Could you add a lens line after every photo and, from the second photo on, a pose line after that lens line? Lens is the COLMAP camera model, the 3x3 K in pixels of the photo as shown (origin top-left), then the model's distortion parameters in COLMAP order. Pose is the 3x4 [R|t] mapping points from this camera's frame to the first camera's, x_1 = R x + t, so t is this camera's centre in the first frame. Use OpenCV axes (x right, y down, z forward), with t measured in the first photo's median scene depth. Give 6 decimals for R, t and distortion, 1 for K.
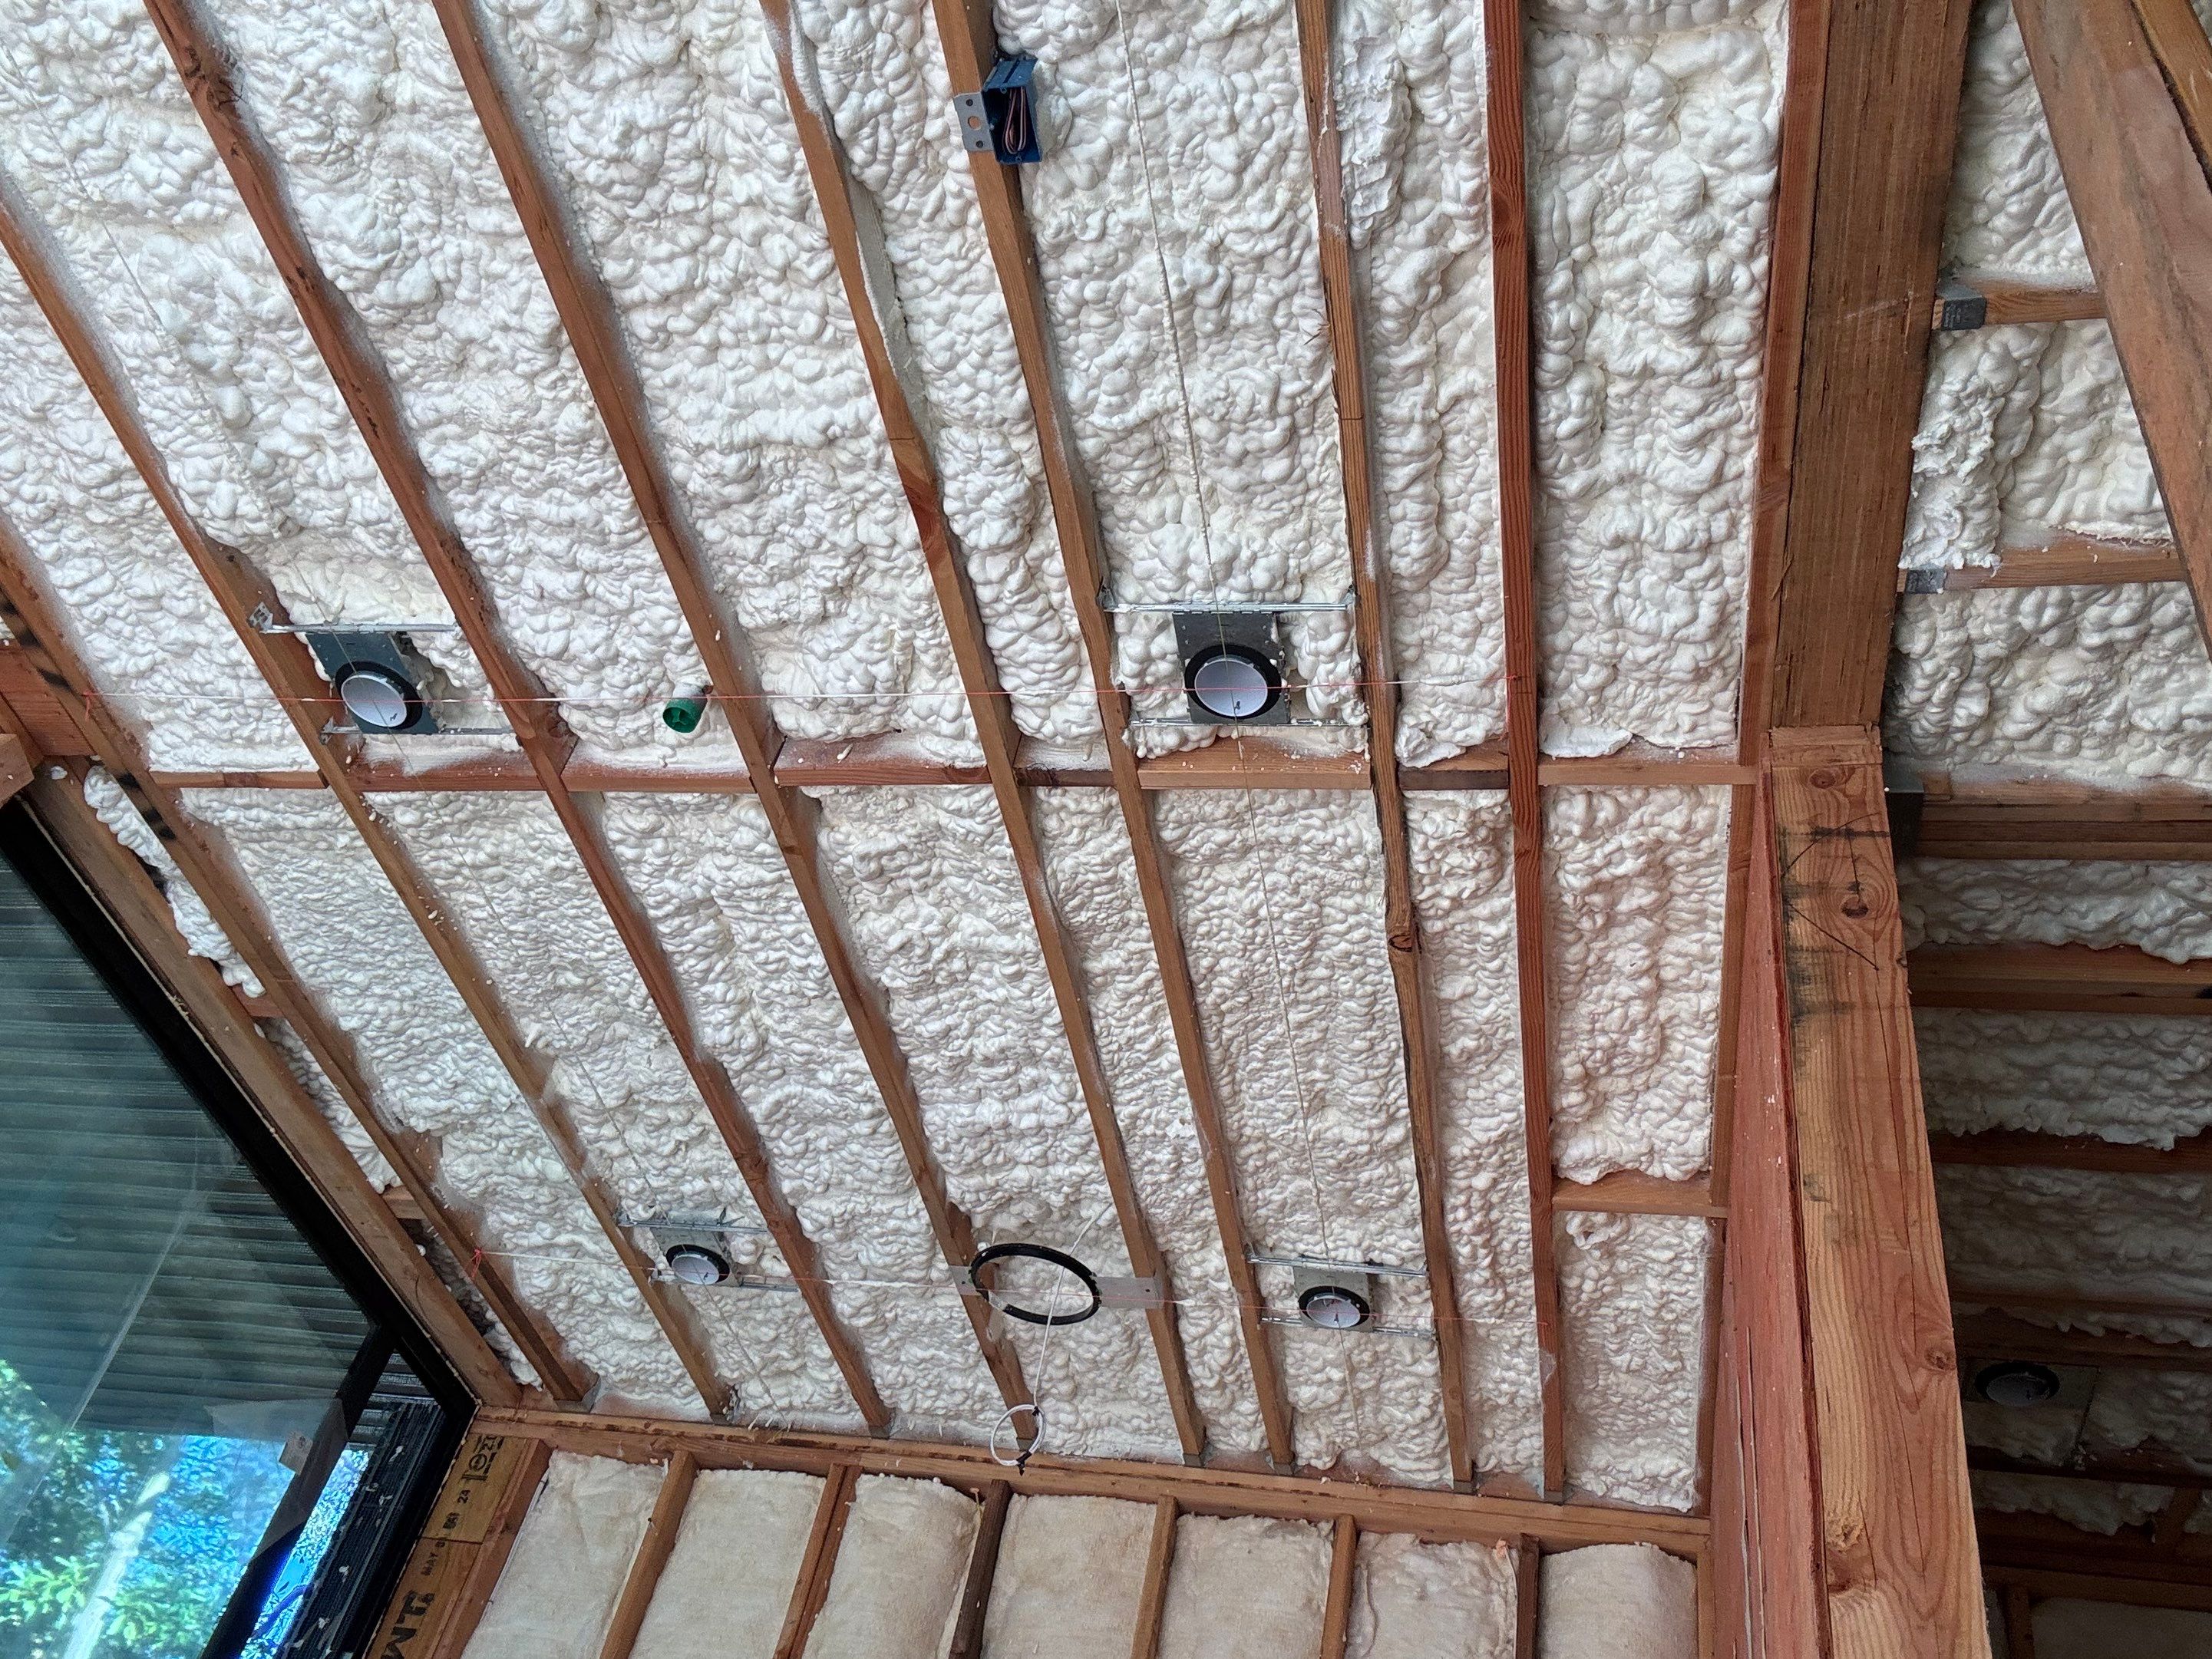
lens RADIAL K [[1935.7, 0, 1107.7], [0, 1935.7, 903.4], [0, 0, 1]] dist [0.120765, -0.187158]
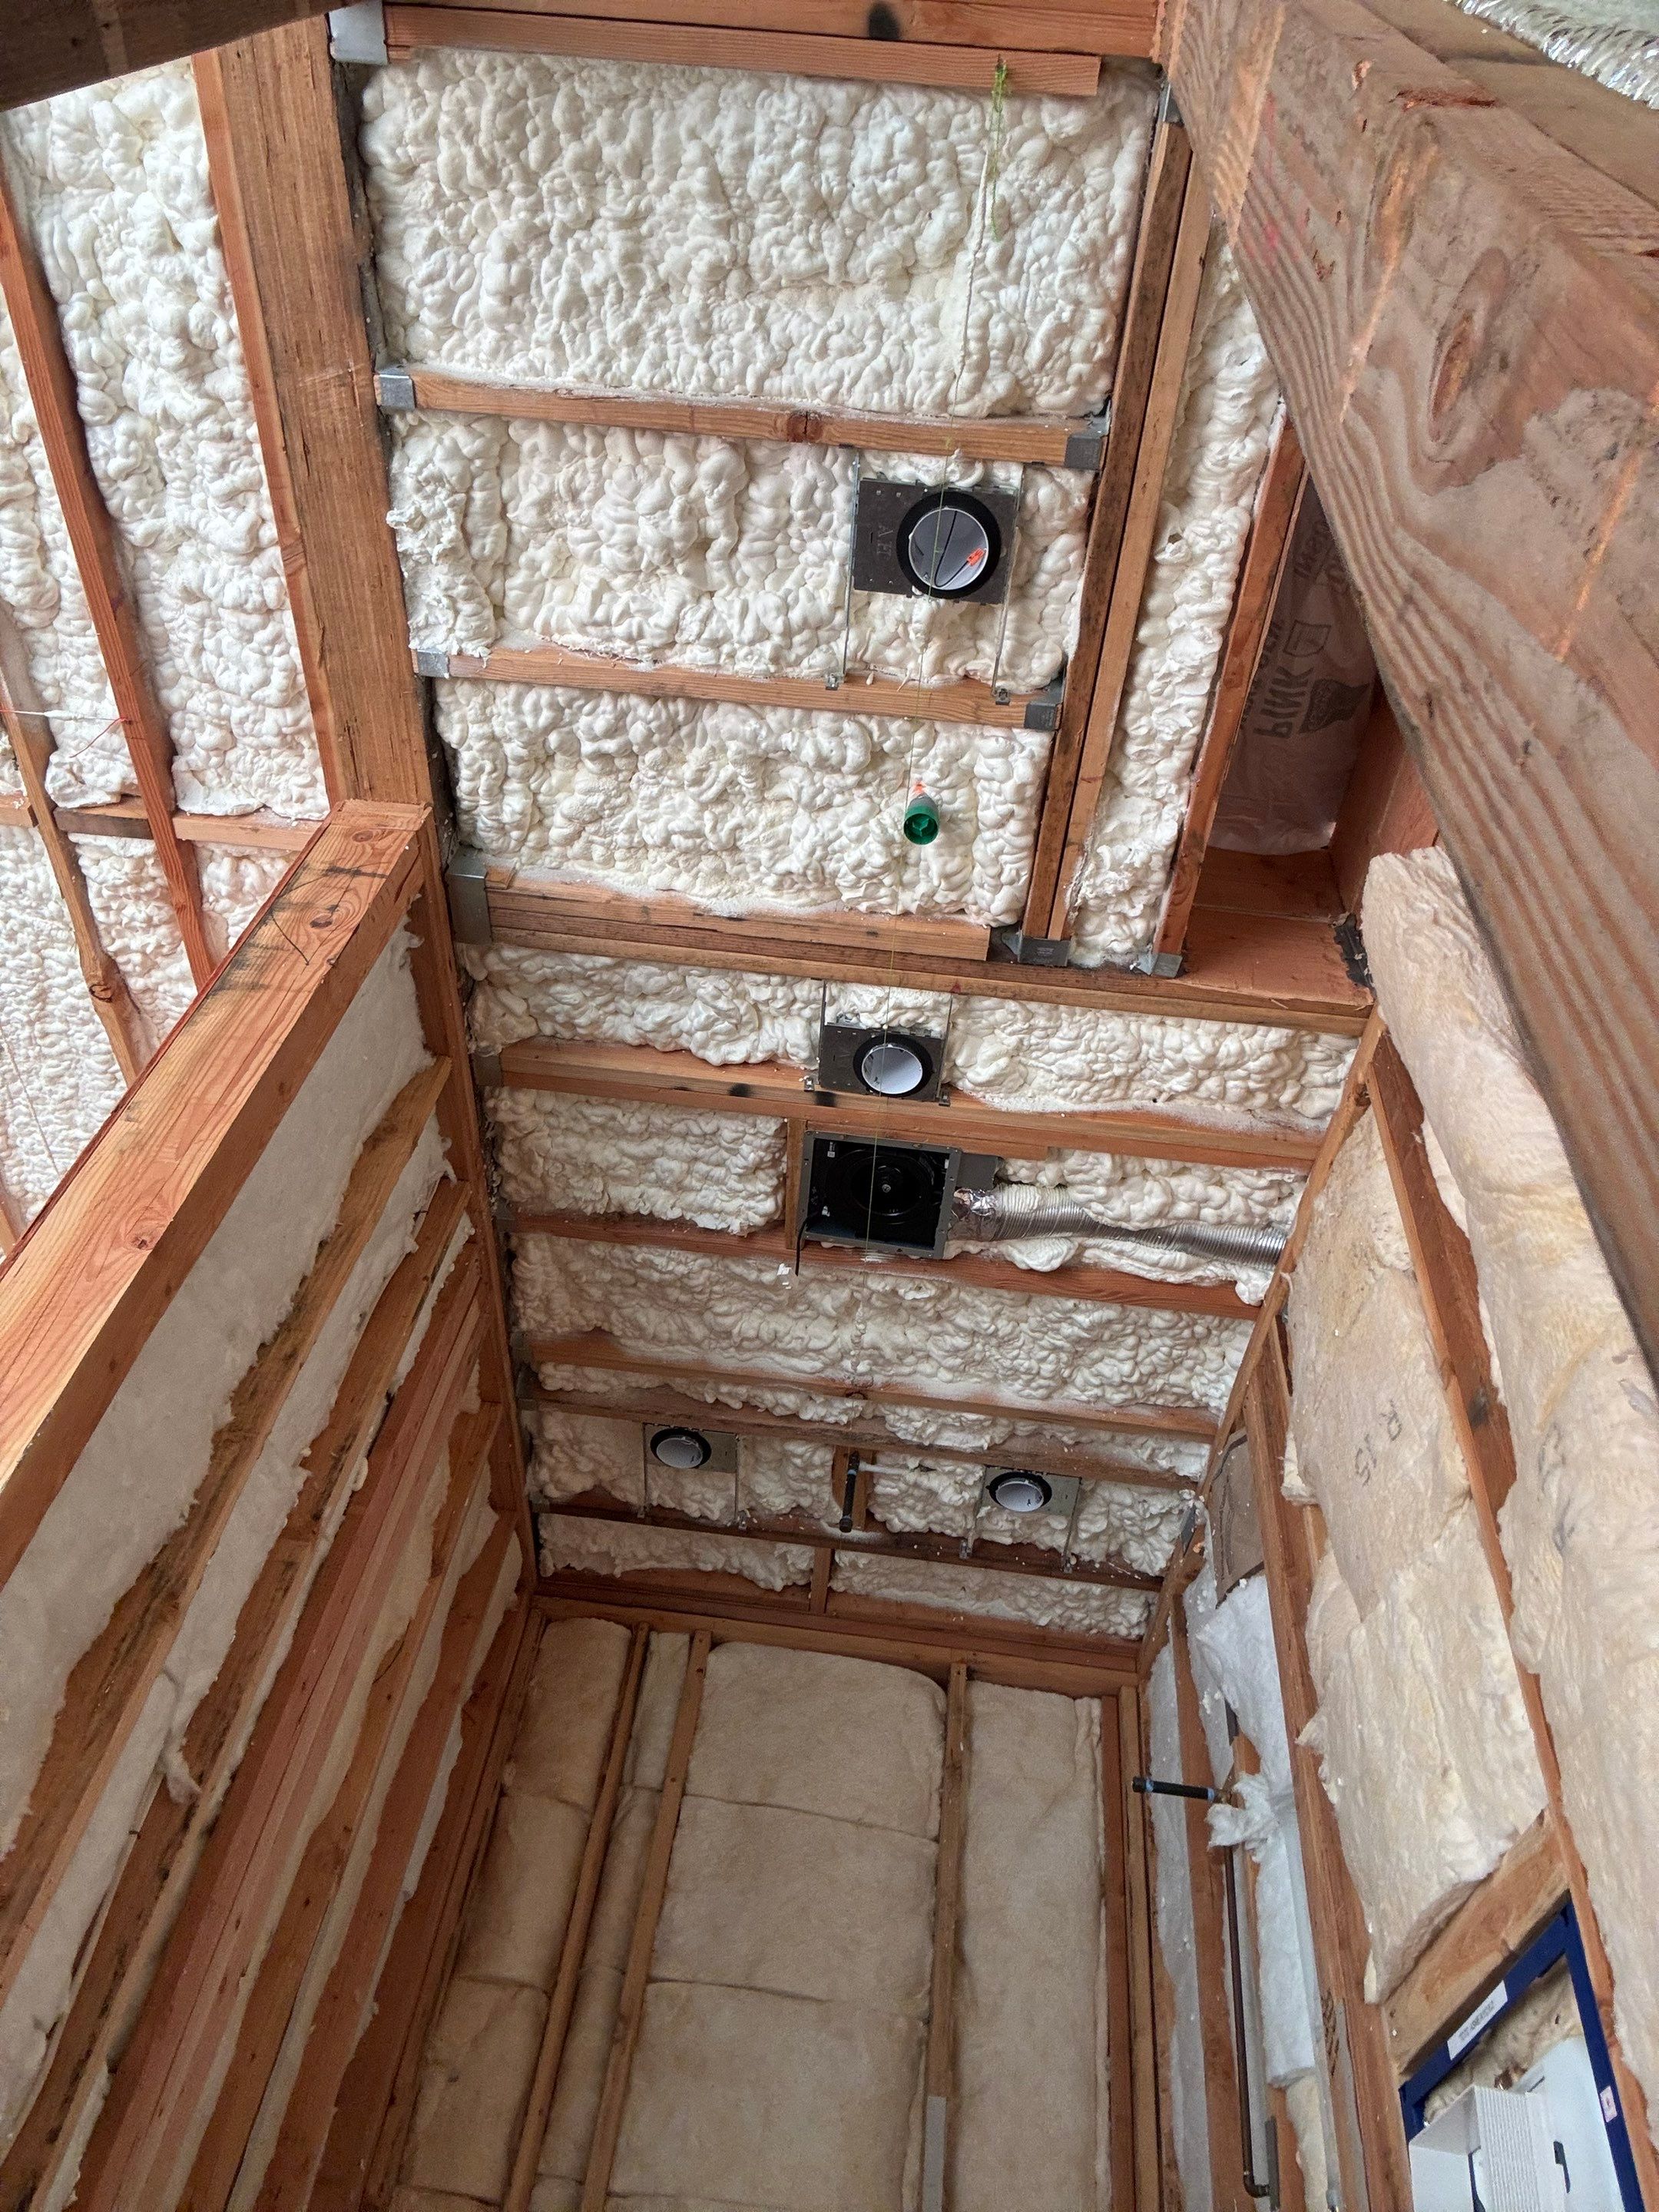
lens RADIAL K [[1503.0, 0, 827.5], [0, 1503.0, 1161.5], [0, 0, 1]] dist [0.118770, -0.118921]
pose [[0.972745, 0.107251, 0.205581, 0.440964], [-0.097440, 0.993591, -0.057296, 0.144562], [-0.210409, 0.035702, 0.976961, 0.063916]]
